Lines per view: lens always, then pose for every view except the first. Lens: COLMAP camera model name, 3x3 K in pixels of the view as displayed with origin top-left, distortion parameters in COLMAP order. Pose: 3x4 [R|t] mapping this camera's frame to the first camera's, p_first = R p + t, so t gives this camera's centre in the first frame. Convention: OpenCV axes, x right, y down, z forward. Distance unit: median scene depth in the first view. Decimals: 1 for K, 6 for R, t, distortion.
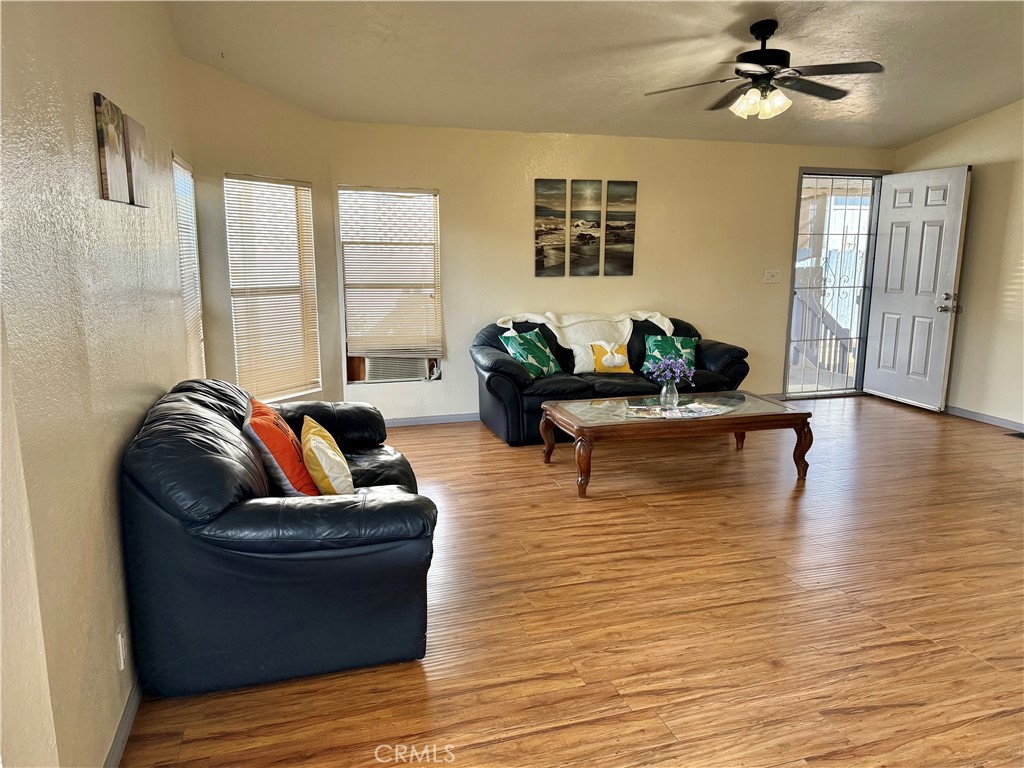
lens RADIAL K [[711.9, 0, 512.0], [0, 711.9, 384.0], [0, 0, 1]] dist [0.048816, -0.002990]
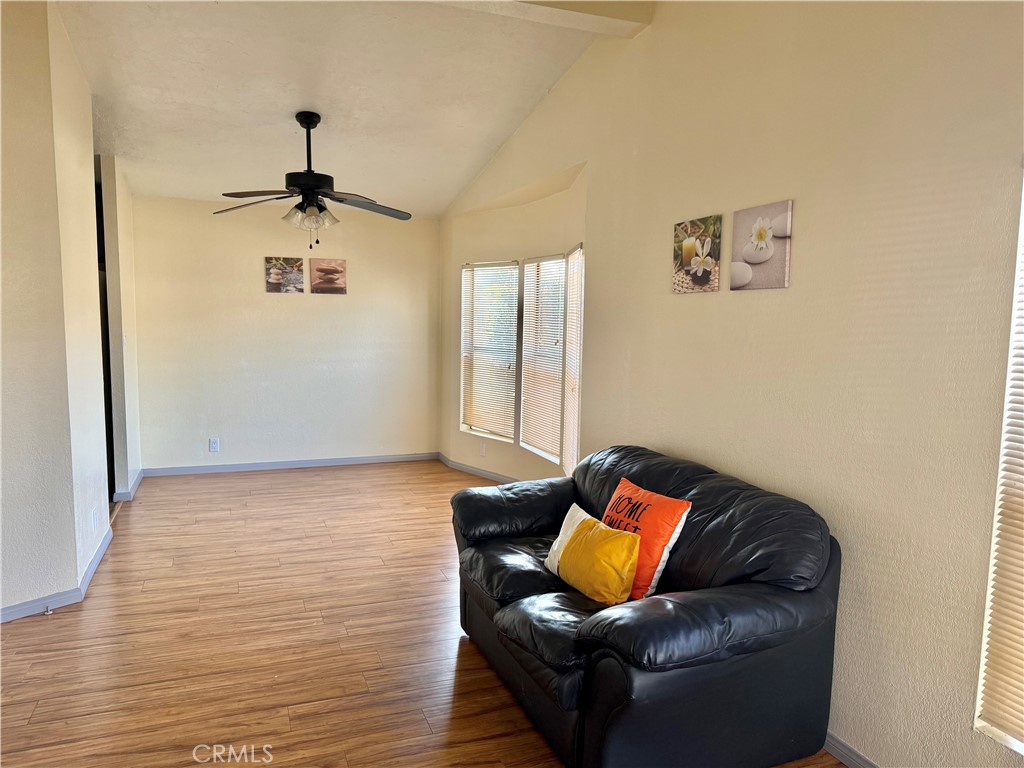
lens RADIAL K [[711.9, 0, 512.0], [0, 711.9, 384.0], [0, 0, 1]] dist [0.048816, -0.002990]
pose [[-0.996867, -0.002885, -0.079044, -0.082723], [-0.025044, 0.959433, 0.280822, -0.311747], [0.075027, 0.281921, -0.956499, 1.599662]]
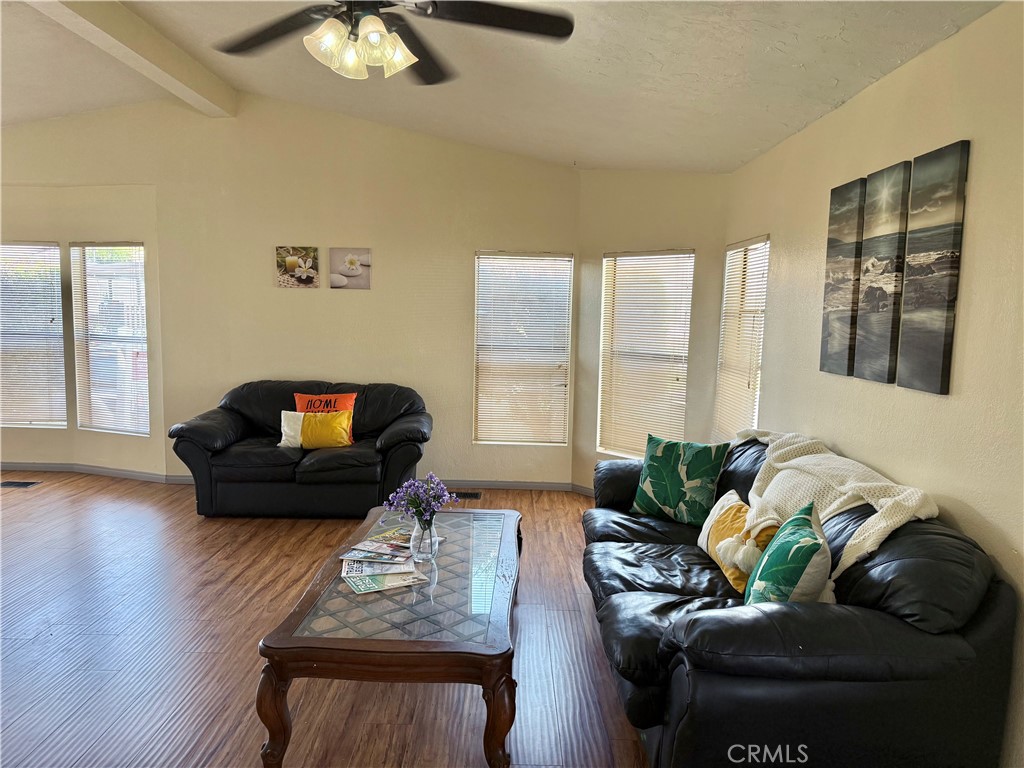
lens RADIAL K [[702.1, 0, 512.0], [0, 702.1, 384.0], [0, 0, 1]] dist [-0.004277, -0.002928]
pose [[-0.268732, 0.094131, -0.958605, 1.046788], [-0.205526, 0.966690, 0.152541, -0.304976], [0.941033, 0.238010, -0.240434, 1.604914]]
